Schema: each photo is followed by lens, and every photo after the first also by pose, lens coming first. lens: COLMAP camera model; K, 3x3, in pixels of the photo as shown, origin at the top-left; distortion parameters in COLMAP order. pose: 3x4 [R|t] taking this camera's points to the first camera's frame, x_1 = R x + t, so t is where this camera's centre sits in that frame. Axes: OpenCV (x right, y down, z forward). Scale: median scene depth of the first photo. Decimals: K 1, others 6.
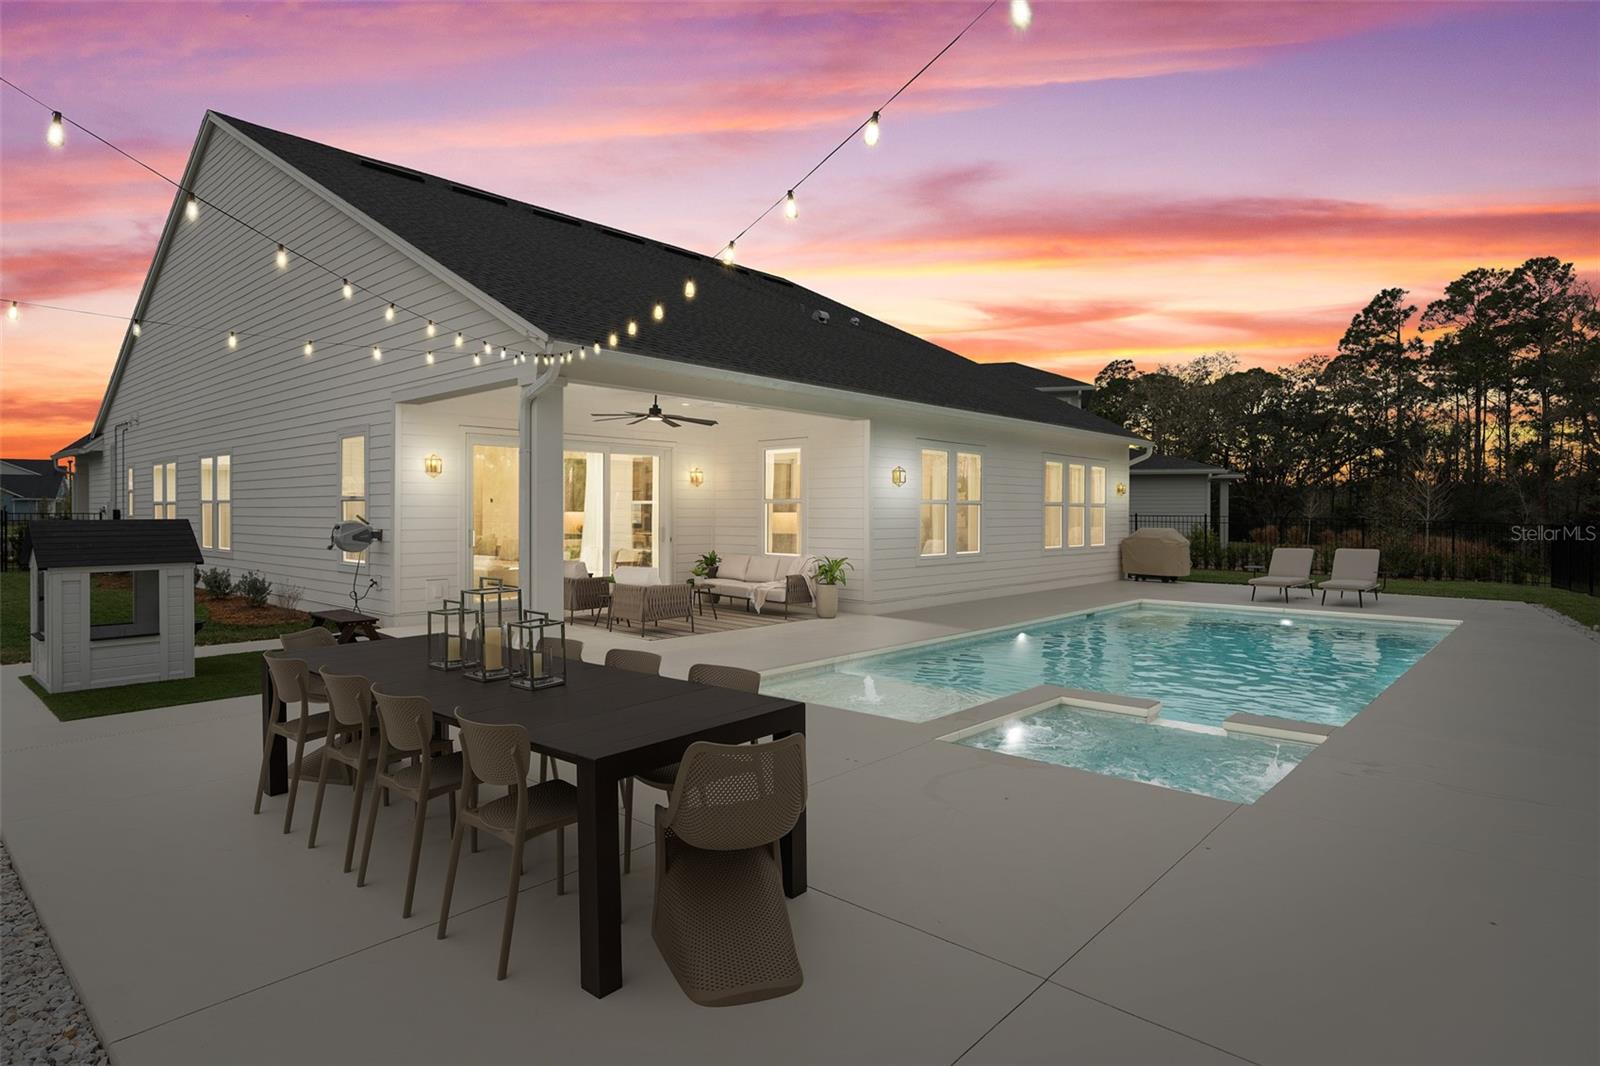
lens RADIAL K [[869.6, 0, 776.9], [0, 869.6, 525.5], [0, 0, 1]] dist [-0.020084, 0.000034]
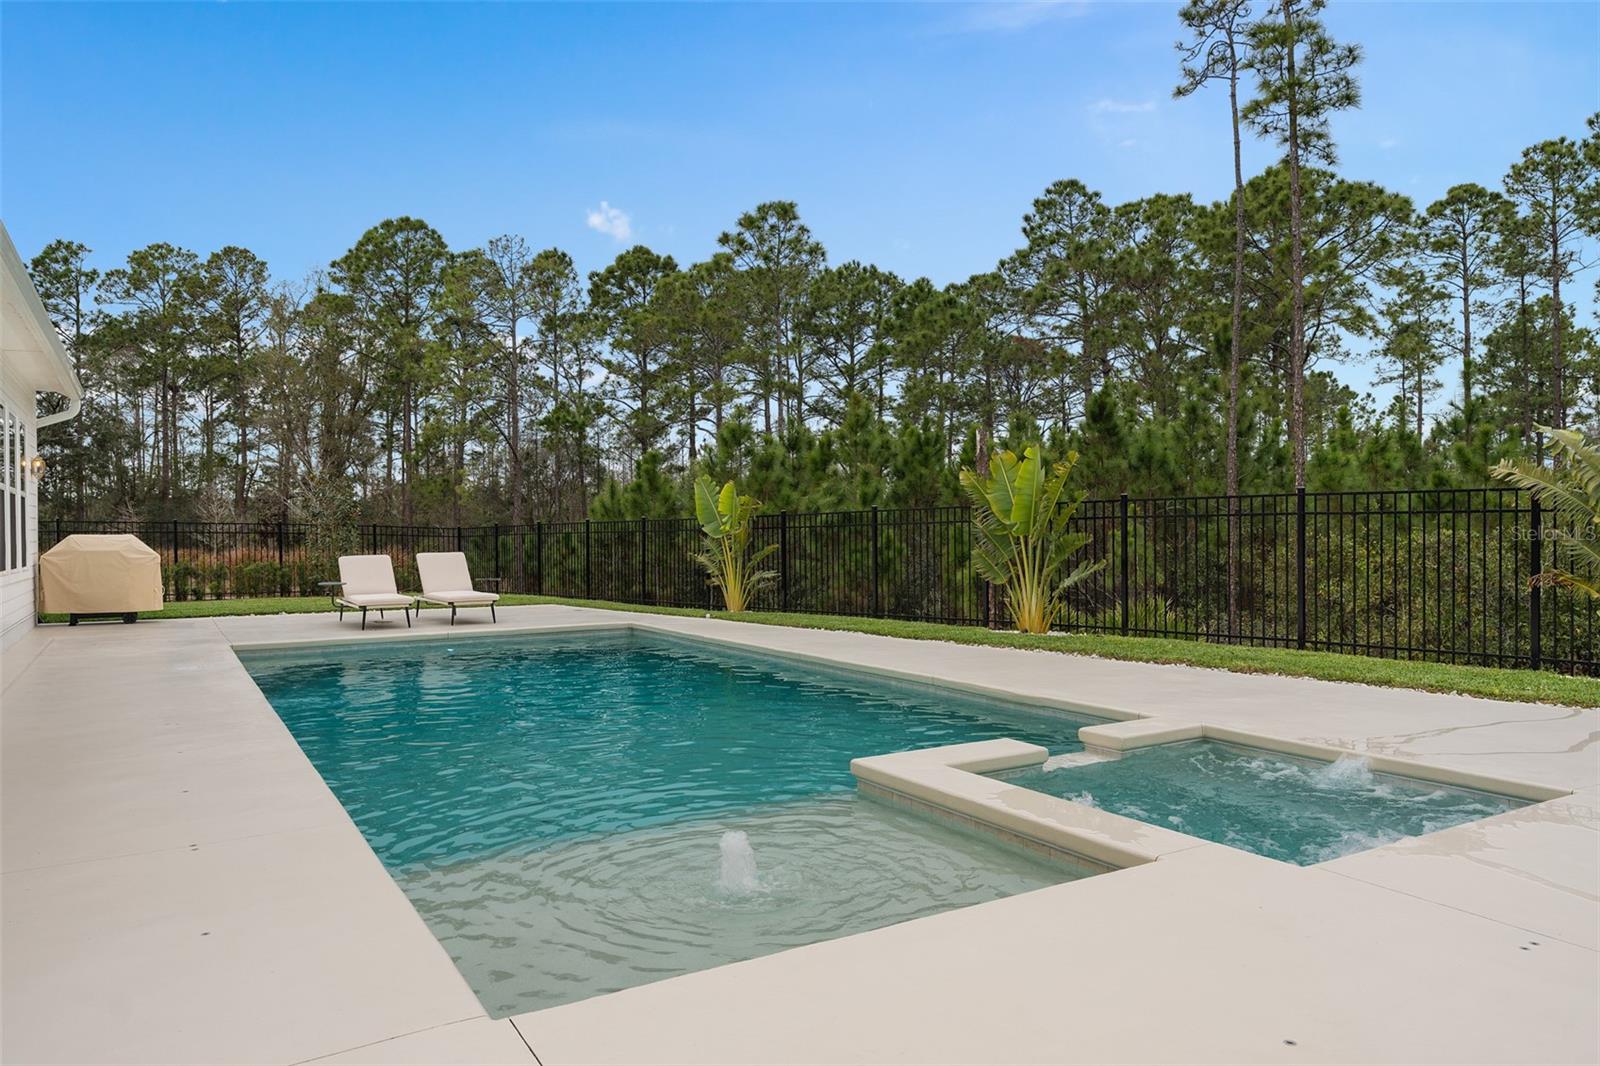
lens RADIAL K [[1091.9, 0, 800.0], [0, 1091.9, 533.0], [0, 0, 1]] dist [-0.000064, 0.005691]
pose [[0.286123, -0.007196, 0.958166, -0.042851], [0.024066, 0.999710, 0.000322, 0.003655], [-0.957891, 0.022967, 0.286213, 0.090304]]
